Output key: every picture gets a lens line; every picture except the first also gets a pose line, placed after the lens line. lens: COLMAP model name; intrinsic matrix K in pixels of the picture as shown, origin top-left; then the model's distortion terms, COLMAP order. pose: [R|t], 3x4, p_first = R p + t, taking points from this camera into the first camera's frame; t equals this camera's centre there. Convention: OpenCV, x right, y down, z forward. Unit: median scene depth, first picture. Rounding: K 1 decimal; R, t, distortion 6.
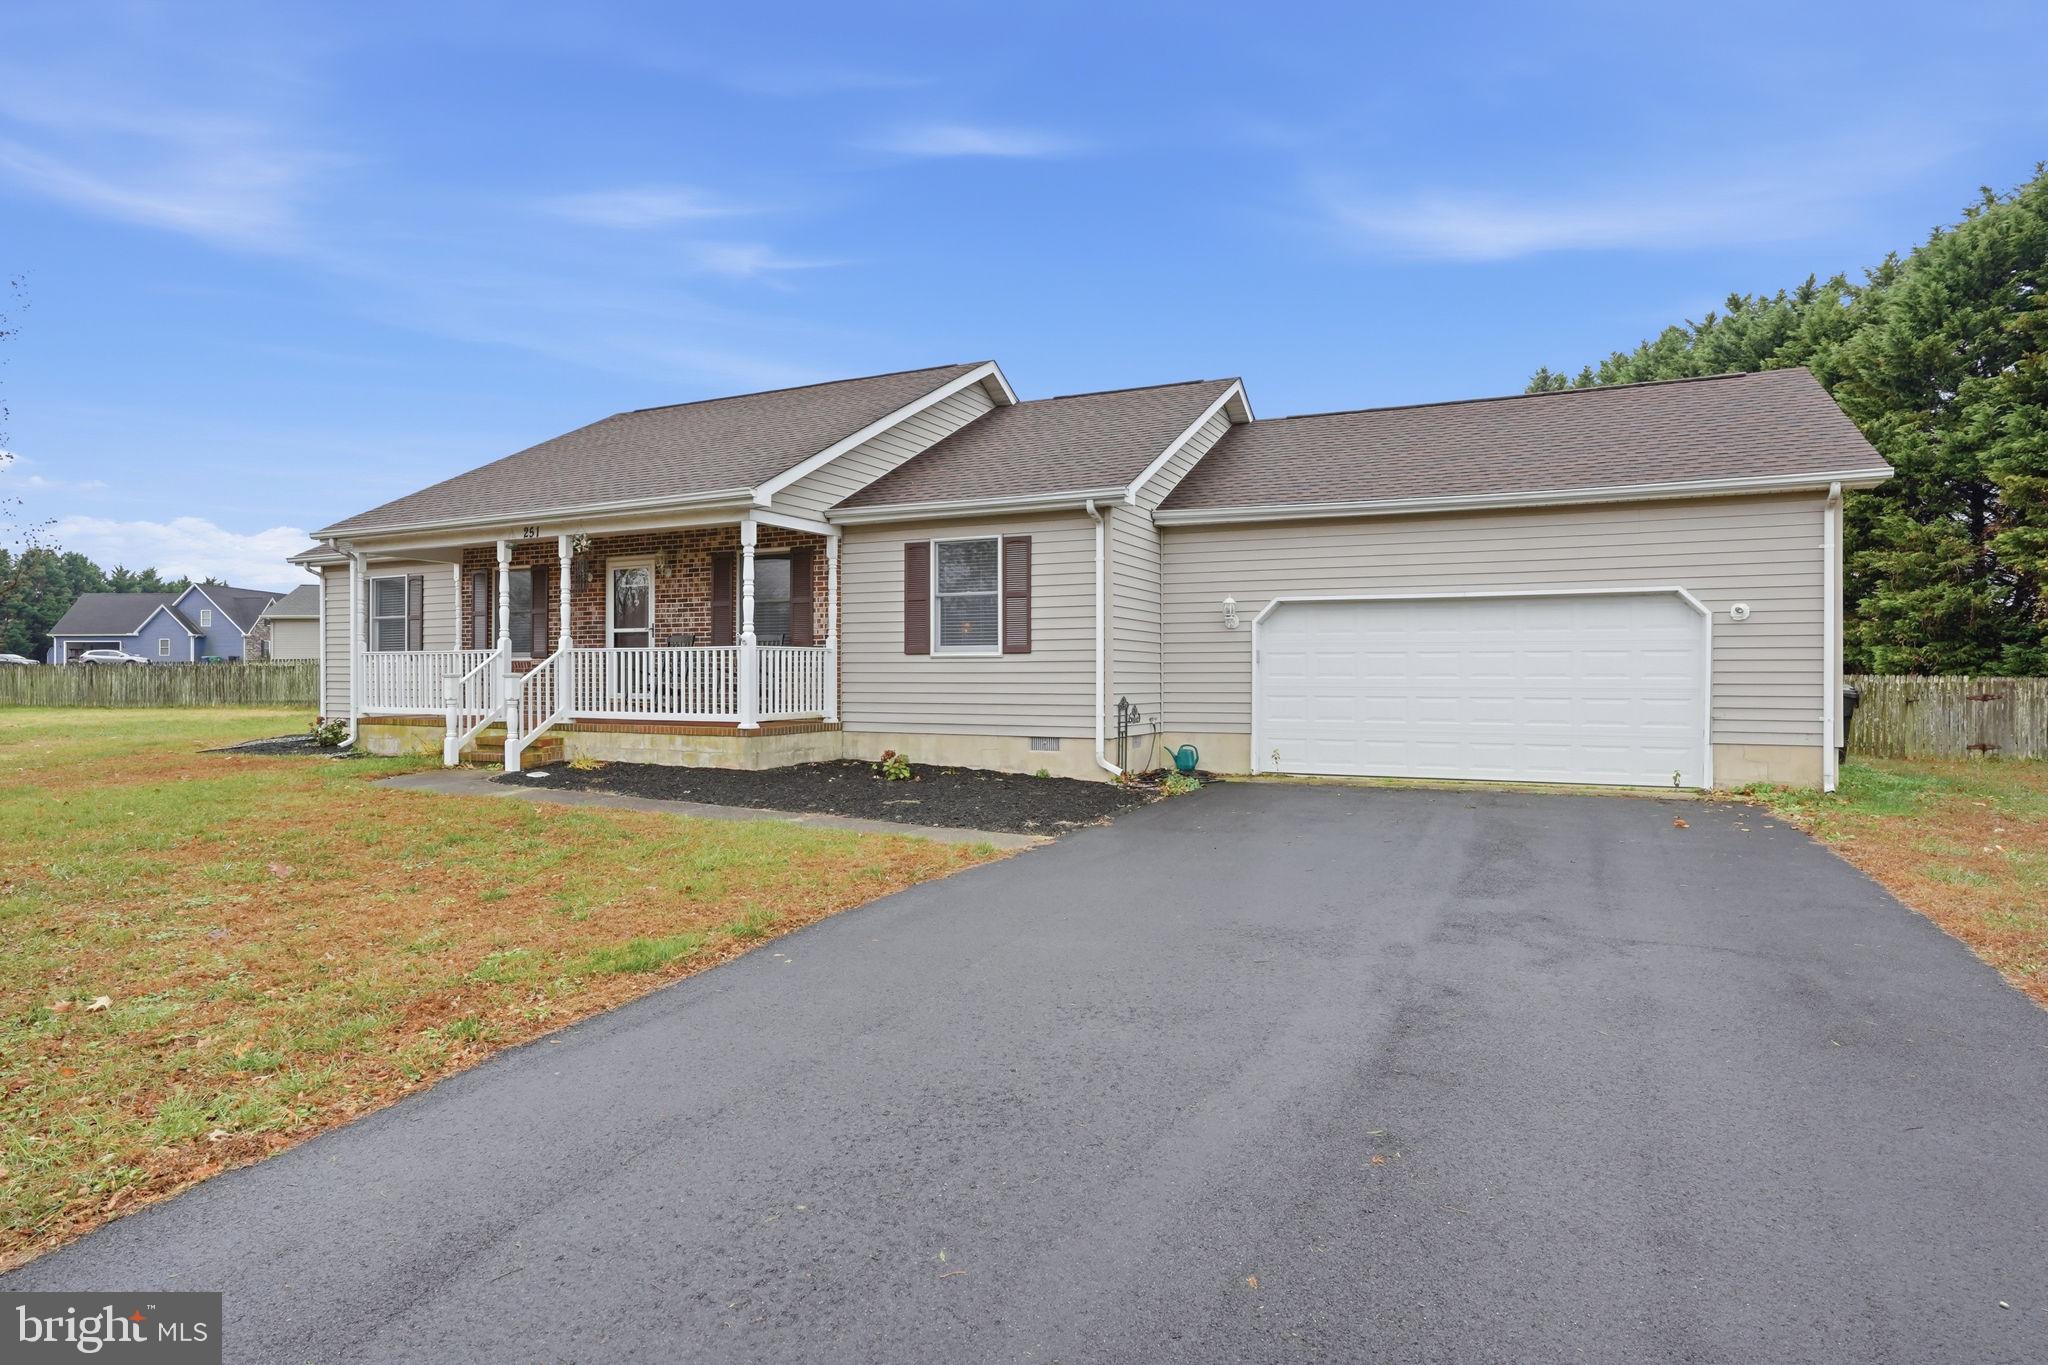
lens RADIAL K [[1085.5, 0, 1024.0], [0, 1085.5, 682.5], [0, 0, 1]] dist [-0.063052, 0.032916]
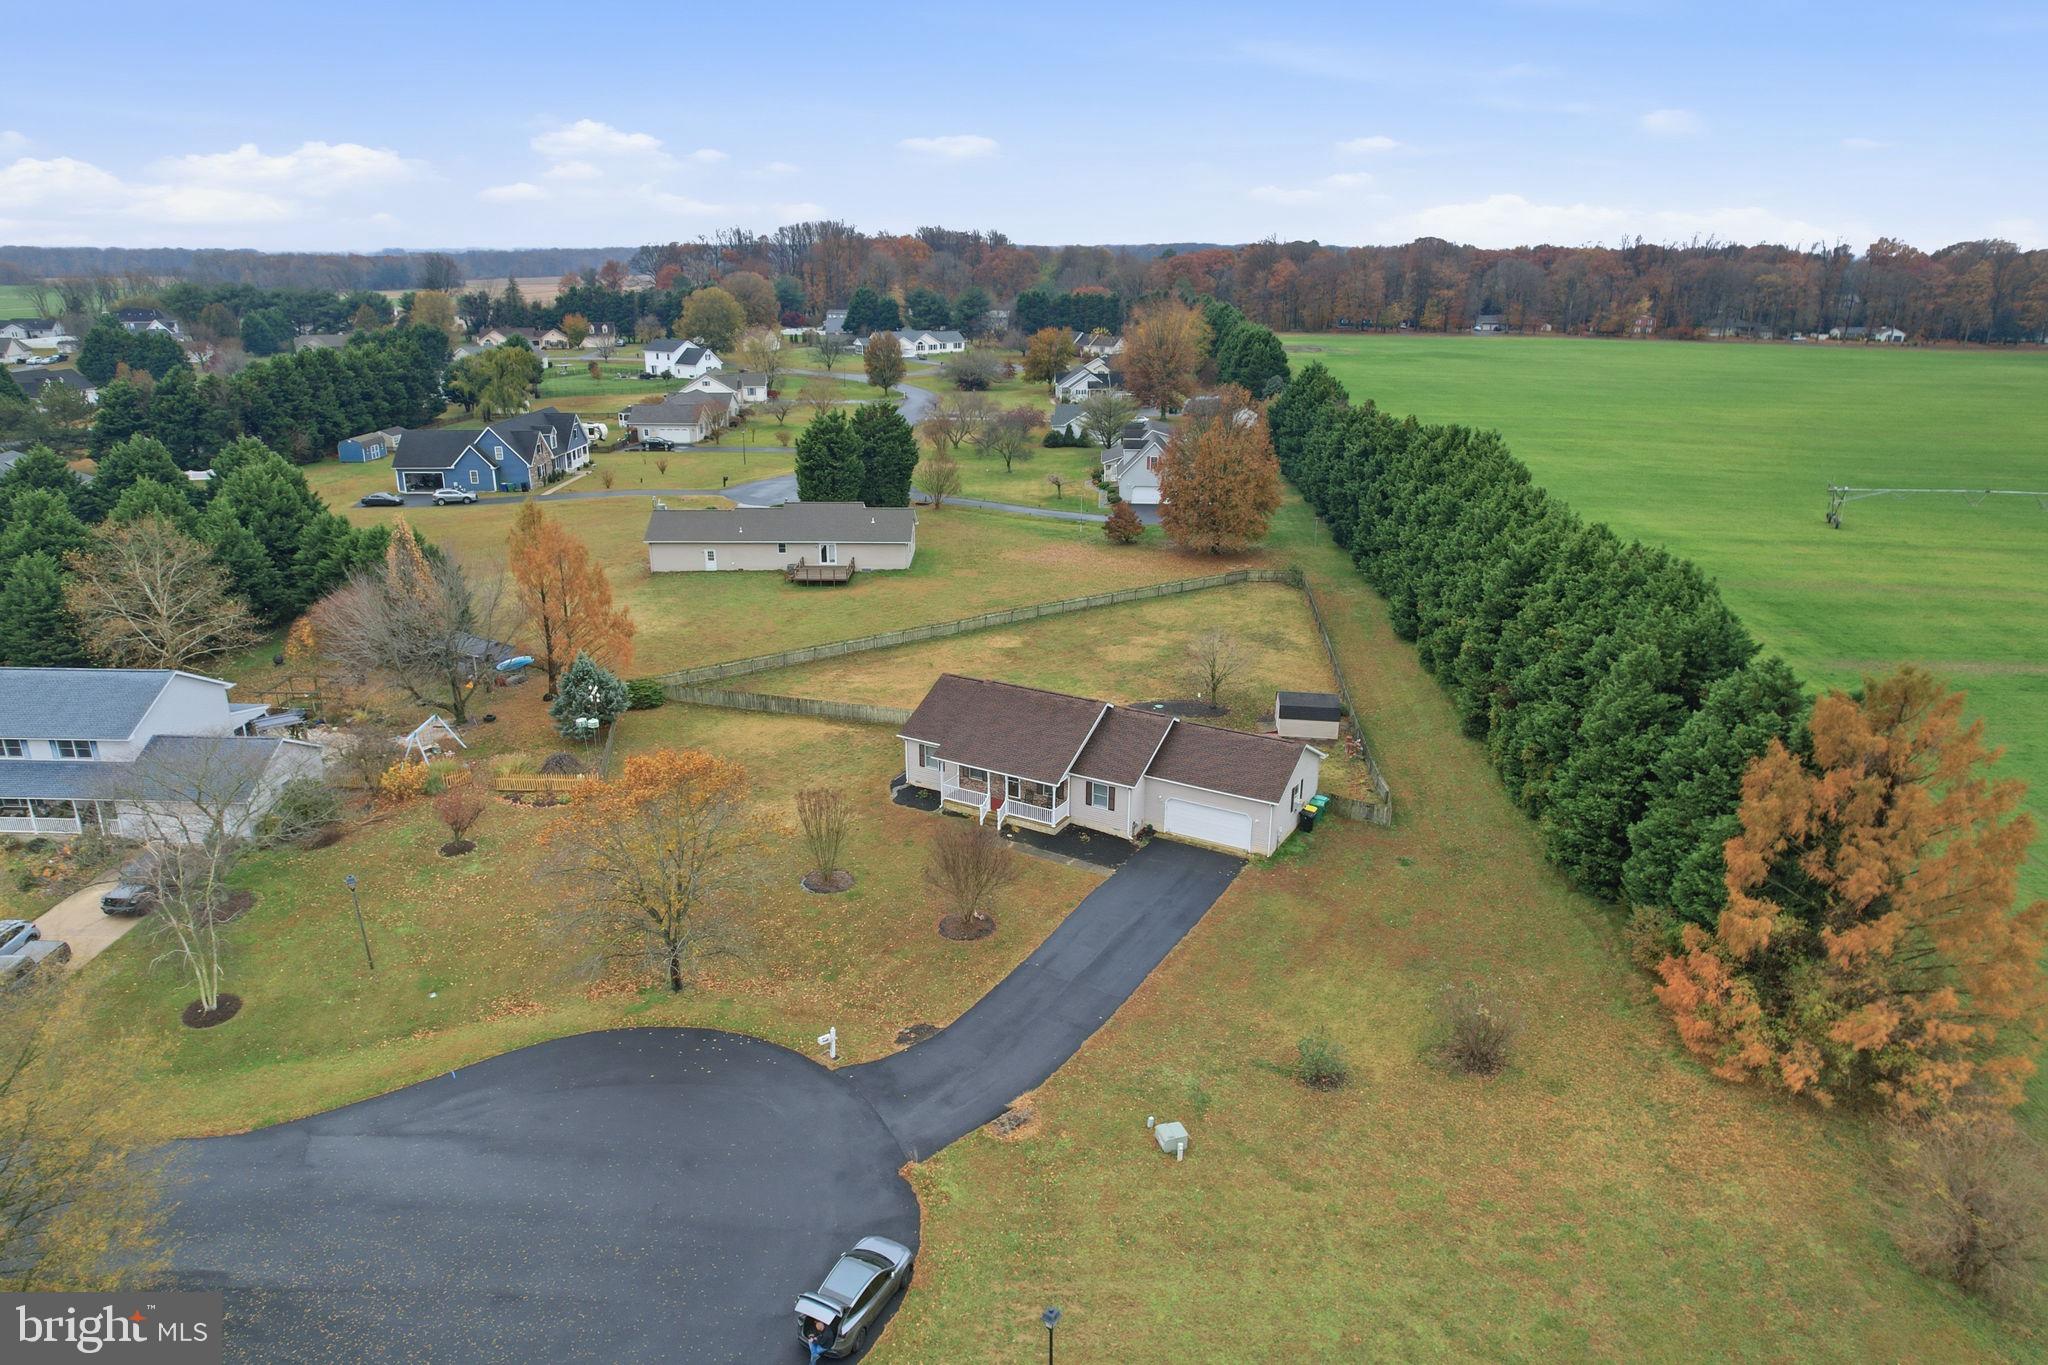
lens RADIAL K [[1267.1, 0, 1024.0], [0, 1267.1, 682.5], [0, 0, 1]] dist [-0.077888, 0.062452]
pose [[0.996524, 0.021879, -0.080386, 0.041930], [0.005488, 0.945563, 0.325392, -2.185261], [0.083129, -0.324702, 0.942156, -3.728013]]
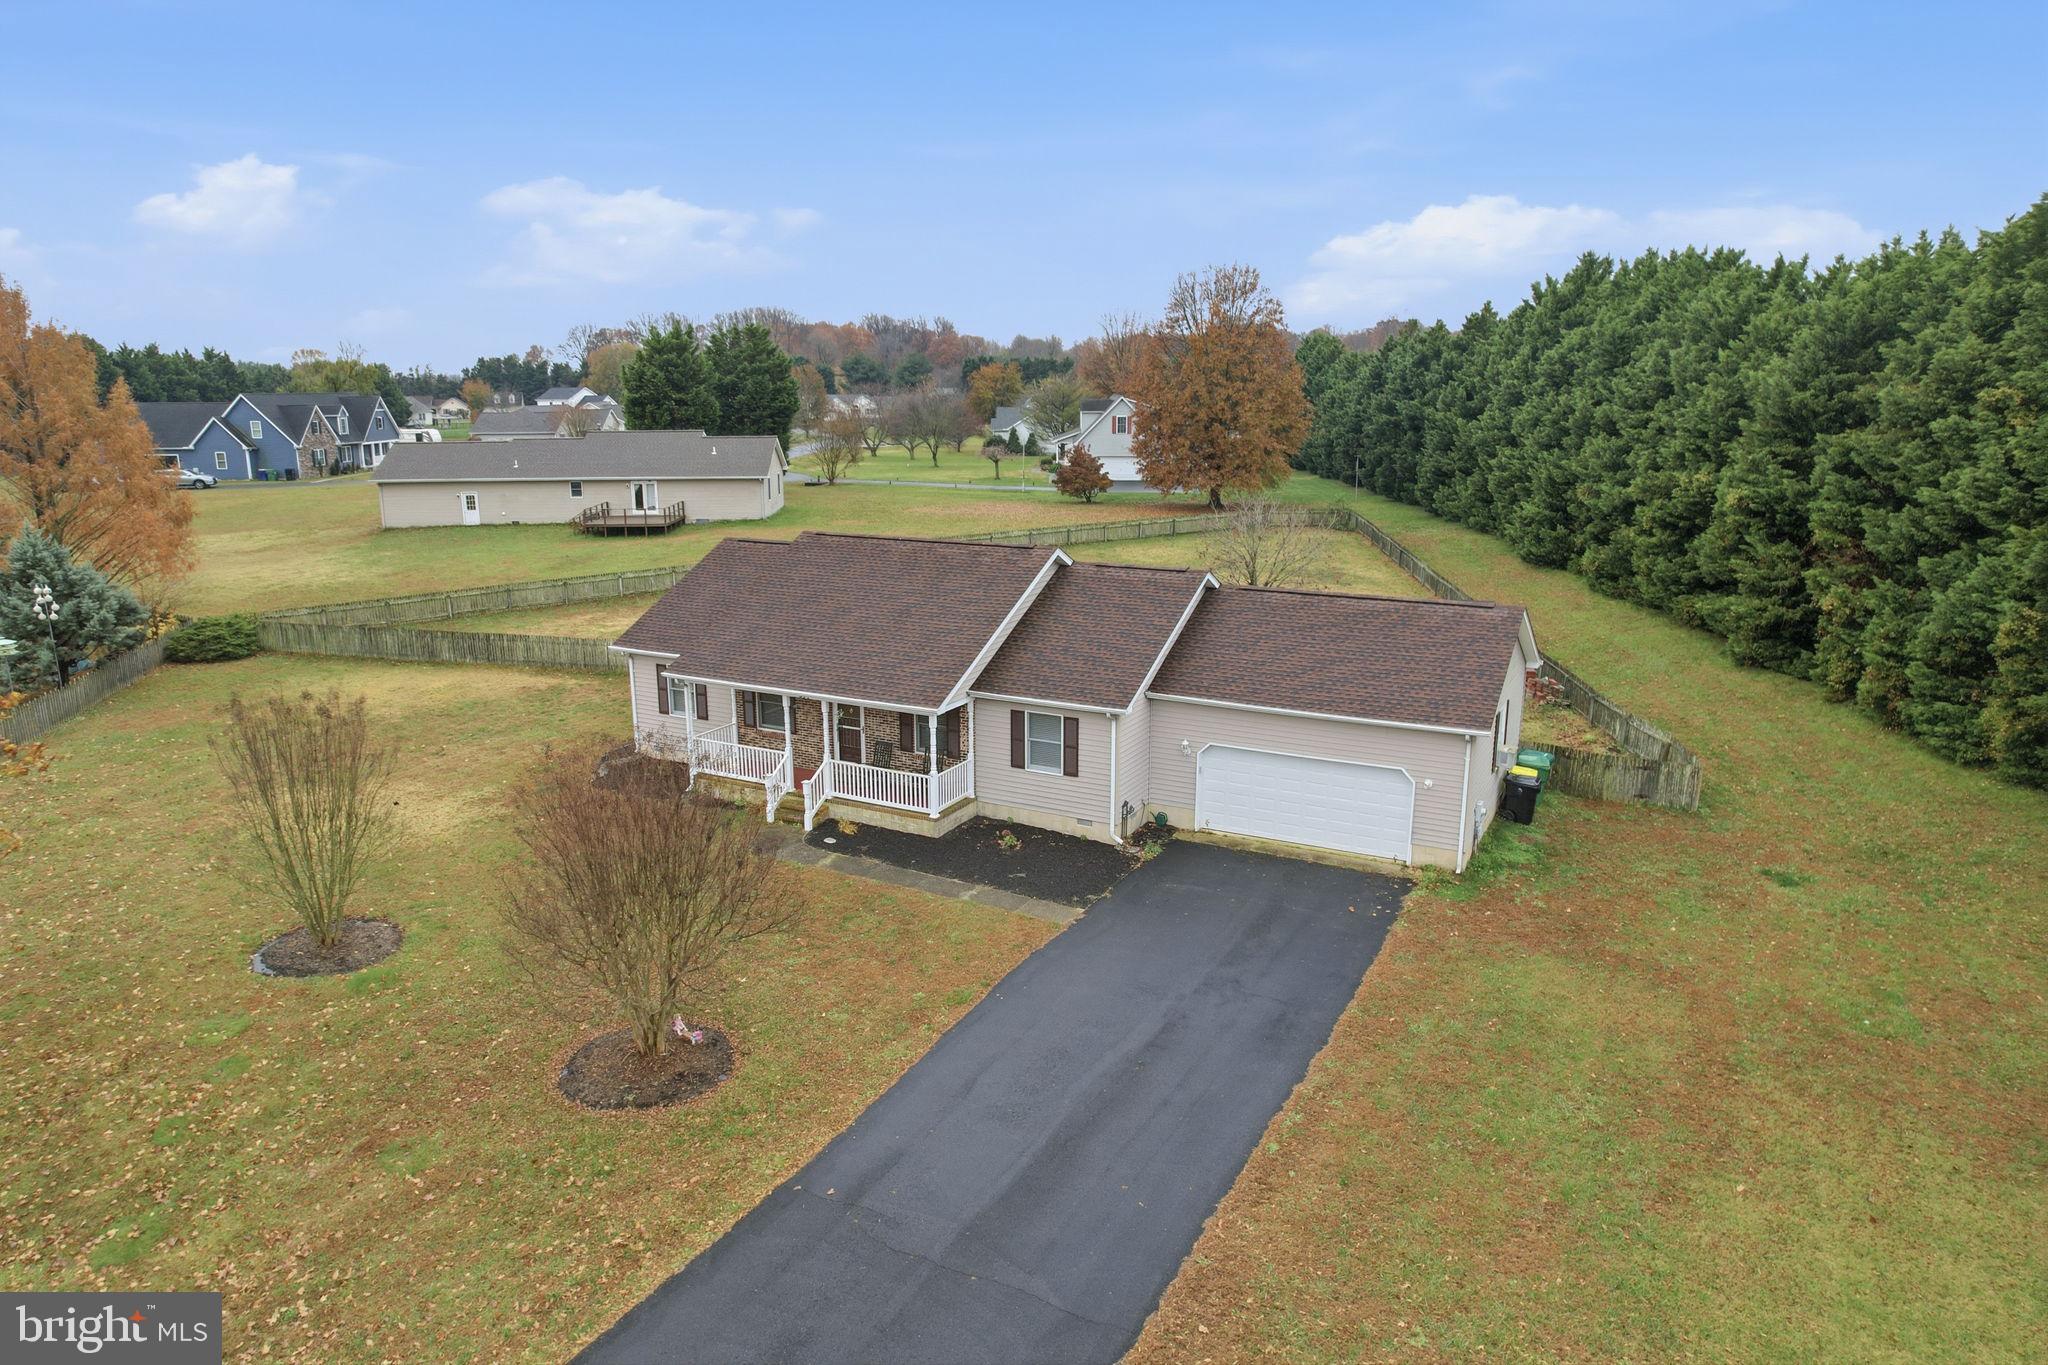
lens RADIAL K [[1267.1, 0, 1024.0], [0, 1267.1, 682.5], [0, 0, 1]] dist [-0.077888, 0.062452]
pose [[0.998756, 0.001722, -0.049844, 0.021311], [0.009847, 0.972923, 0.230920, -0.680765], [0.048892, -0.231123, 0.971695, -1.104683]]
